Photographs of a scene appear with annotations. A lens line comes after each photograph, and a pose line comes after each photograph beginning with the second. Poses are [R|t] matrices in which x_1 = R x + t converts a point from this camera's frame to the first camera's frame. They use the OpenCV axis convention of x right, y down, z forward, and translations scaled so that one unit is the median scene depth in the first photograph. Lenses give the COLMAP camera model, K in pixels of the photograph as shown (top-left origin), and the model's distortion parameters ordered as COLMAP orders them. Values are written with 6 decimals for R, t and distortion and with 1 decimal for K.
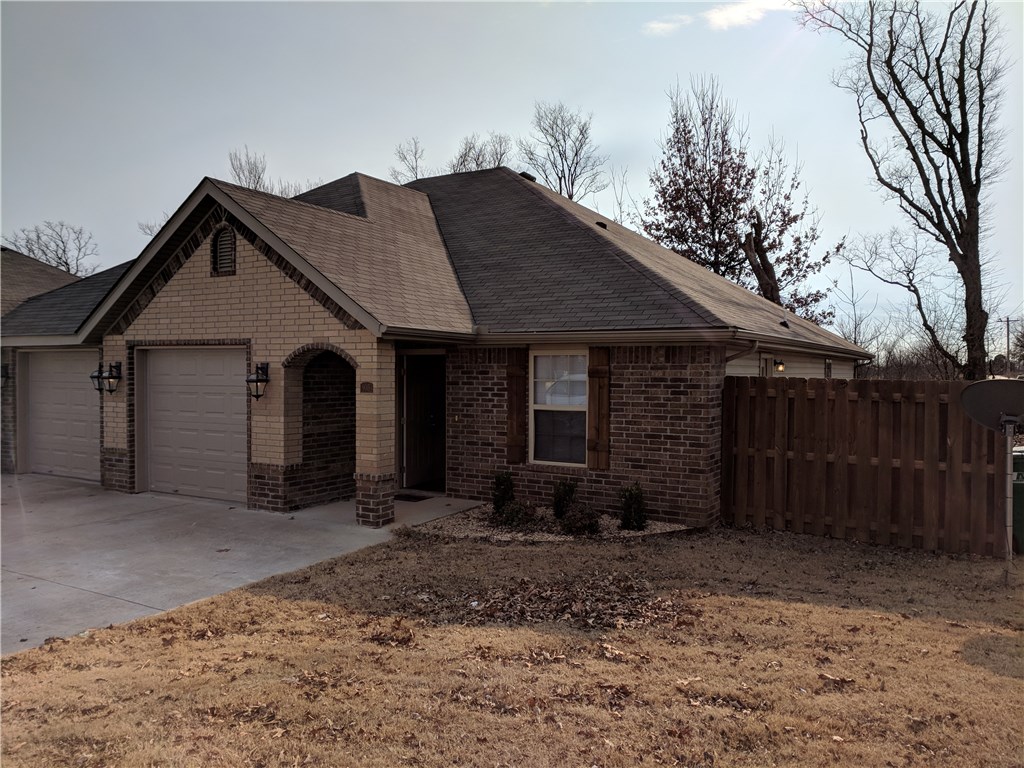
lens RADIAL K [[761.9, 0, 516.5], [0, 761.9, 385.7], [0, 0, 1]] dist [0.031831, 0.012360]
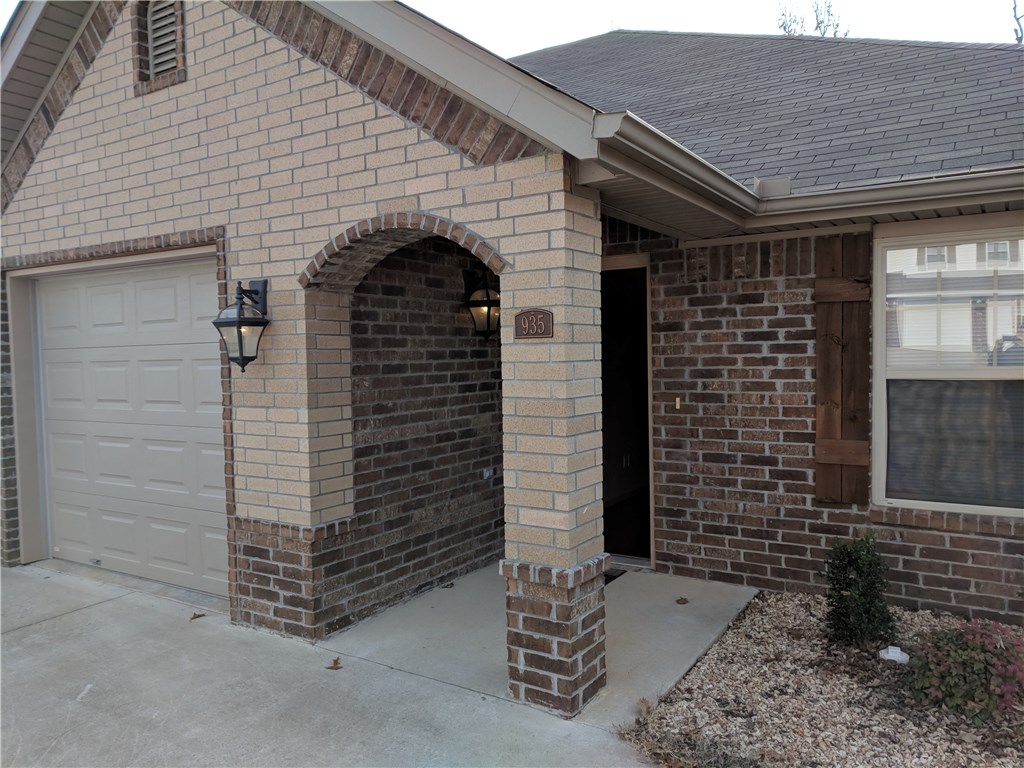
lens RADIAL K [[761.9, 0, 509.8], [0, 761.9, 380.9], [0, 0, 1]] dist [0.031831, 0.012360]
pose [[0.998984, -0.023041, -0.038734, -0.173582], [0.023715, 0.999573, 0.017056, 0.020255], [0.038324, -0.017957, 0.999104, 0.573872]]
